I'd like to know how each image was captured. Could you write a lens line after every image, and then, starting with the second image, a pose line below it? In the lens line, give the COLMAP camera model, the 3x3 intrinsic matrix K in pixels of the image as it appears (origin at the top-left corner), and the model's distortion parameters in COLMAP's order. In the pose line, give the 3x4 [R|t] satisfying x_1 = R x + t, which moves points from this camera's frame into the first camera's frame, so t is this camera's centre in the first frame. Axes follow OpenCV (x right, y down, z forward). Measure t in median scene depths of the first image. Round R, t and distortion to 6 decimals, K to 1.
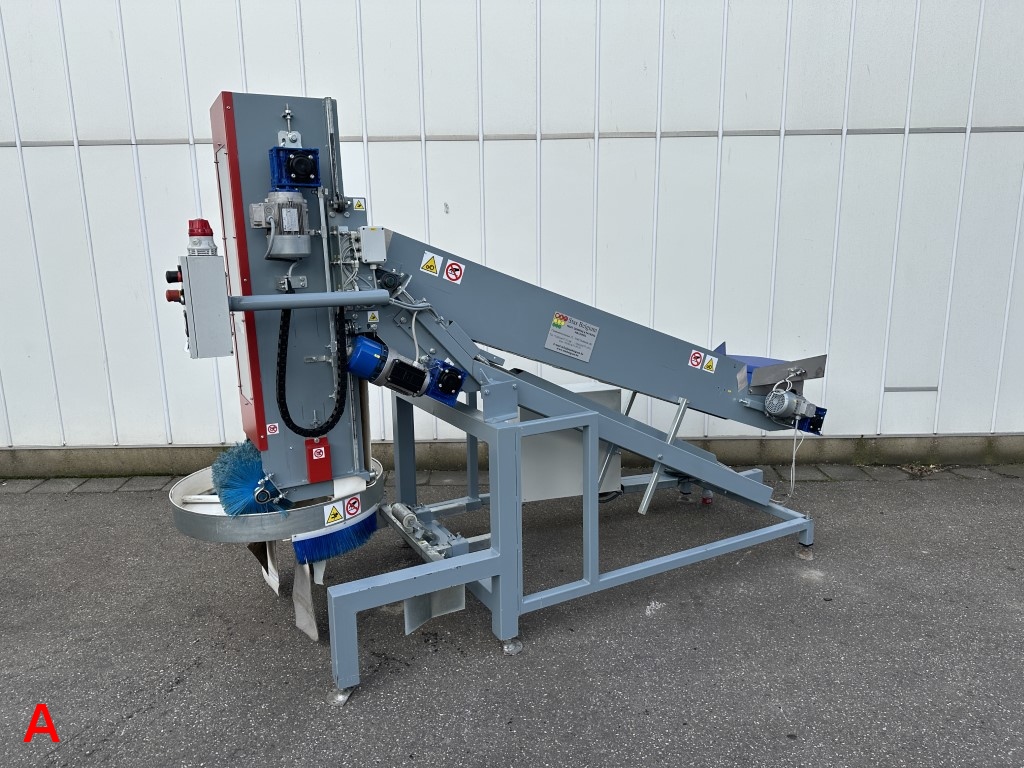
lens RADIAL K [[716.7, 0, 505.0], [0, 716.7, 390.5], [0, 0, 1]] dist [0.136401, -0.191395]
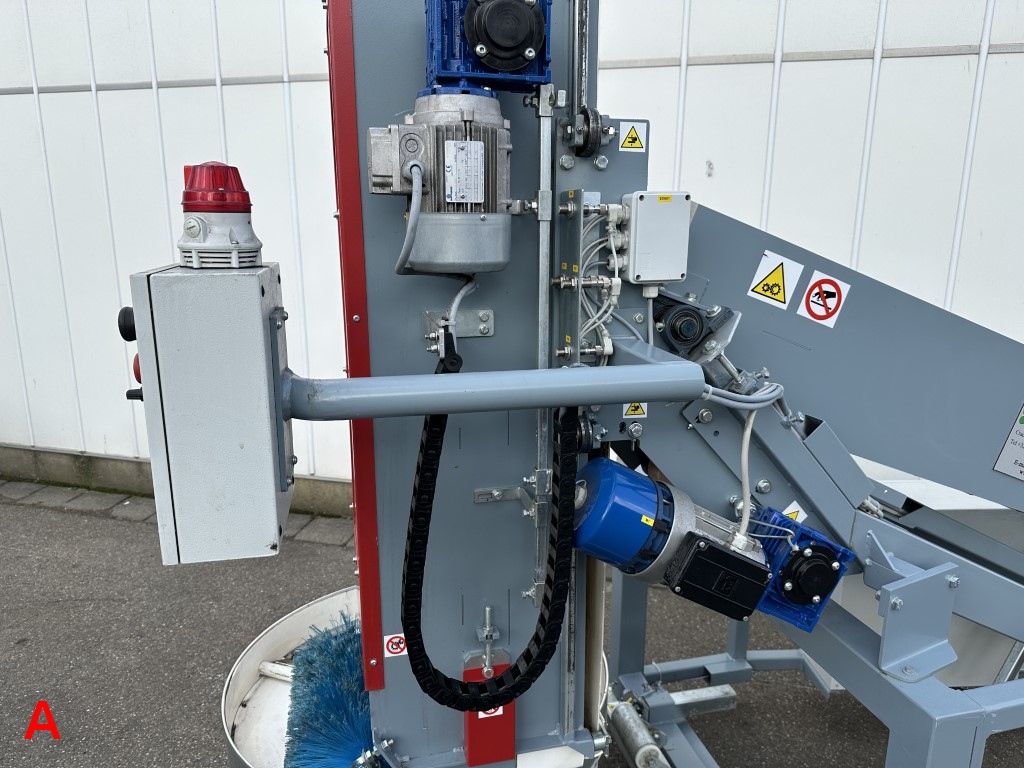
lens RADIAL K [[716.7, 0, 505.0], [0, 716.7, 390.5], [0, 0, 1]] dist [0.136401, -0.191395]
pose [[0.969068, 0.078475, -0.233985, -0.163401], [-0.070417, 0.996607, 0.042609, -0.127779], [0.236535, -0.024814, 0.971306, 0.585031]]
